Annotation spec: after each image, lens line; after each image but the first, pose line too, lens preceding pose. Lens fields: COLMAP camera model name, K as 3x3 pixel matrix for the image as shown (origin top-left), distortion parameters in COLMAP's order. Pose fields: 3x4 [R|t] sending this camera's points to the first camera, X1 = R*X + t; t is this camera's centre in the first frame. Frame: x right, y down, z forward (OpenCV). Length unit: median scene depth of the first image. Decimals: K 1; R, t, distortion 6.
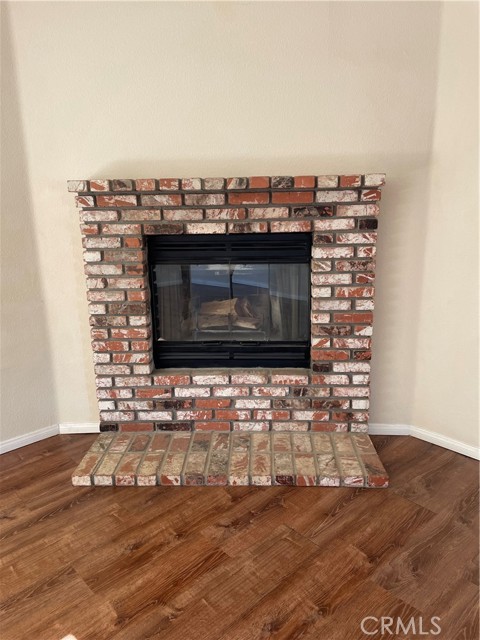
lens RADIAL K [[481.0, 0, 237.7], [0, 481.0, 318.0], [0, 0, 1]] dist [0.048144, -0.008564]
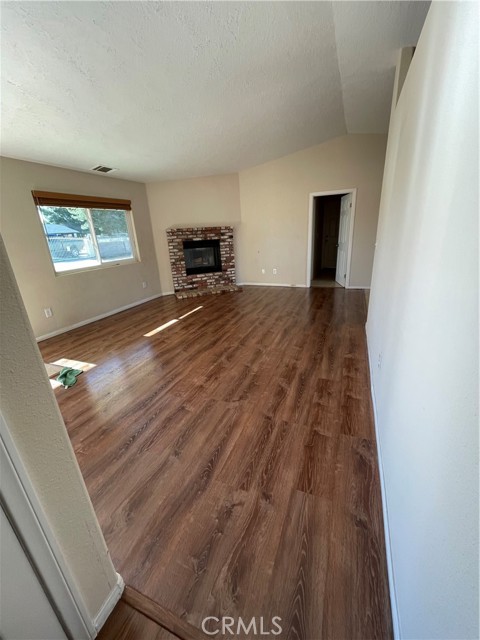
lens RADIAL K [[257.9, 0, 241.4], [0, 257.9, 321.3], [0, 0, 1]] dist [0.002024, 0.000011]
pose [[0.909748, -0.163164, 0.381753, -0.691663], [0.134638, 0.985787, 0.100480, 0.357118], [-0.392722, -0.040013, 0.918786, -1.304990]]
